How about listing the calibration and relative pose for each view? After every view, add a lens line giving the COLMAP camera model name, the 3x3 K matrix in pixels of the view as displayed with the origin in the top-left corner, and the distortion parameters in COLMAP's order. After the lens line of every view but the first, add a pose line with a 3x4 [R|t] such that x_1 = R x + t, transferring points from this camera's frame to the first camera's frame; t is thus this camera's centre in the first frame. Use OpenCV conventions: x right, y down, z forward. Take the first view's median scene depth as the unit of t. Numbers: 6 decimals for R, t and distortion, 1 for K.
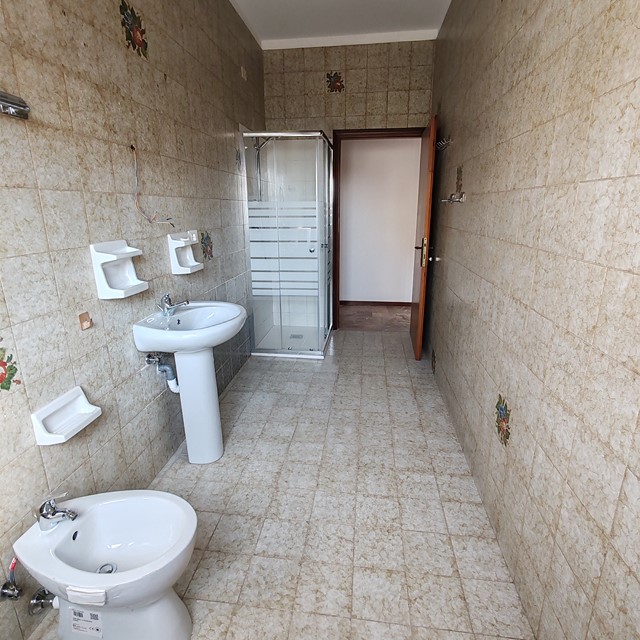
lens RADIAL K [[390.8, 0, 320.0], [0, 390.8, 320.0], [0, 0, 1]] dist [0.001594, 0.006044]
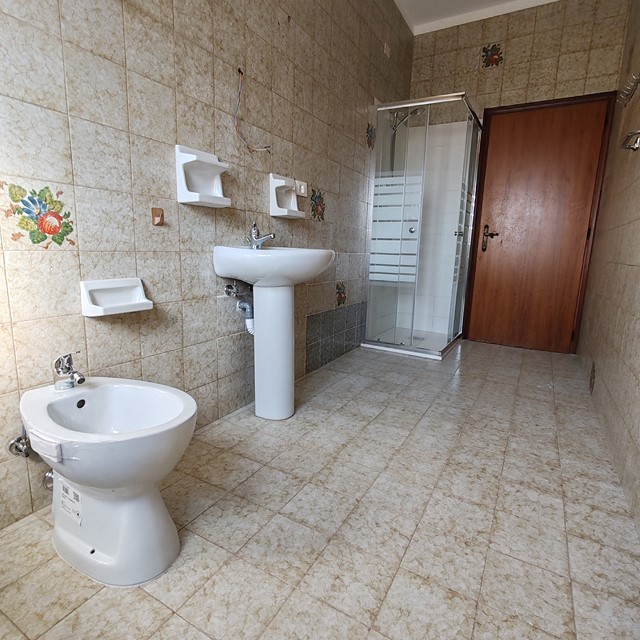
lens RADIAL K [[390.8, 0, 320.0], [0, 390.8, 320.0], [0, 0, 1]] dist [0.001594, 0.006044]
pose [[0.922640, 0.101992, -0.371933, 0.144879], [-0.140619, 0.986972, -0.078179, 0.232864], [0.359114, 0.124432, 0.924962, 0.218142]]
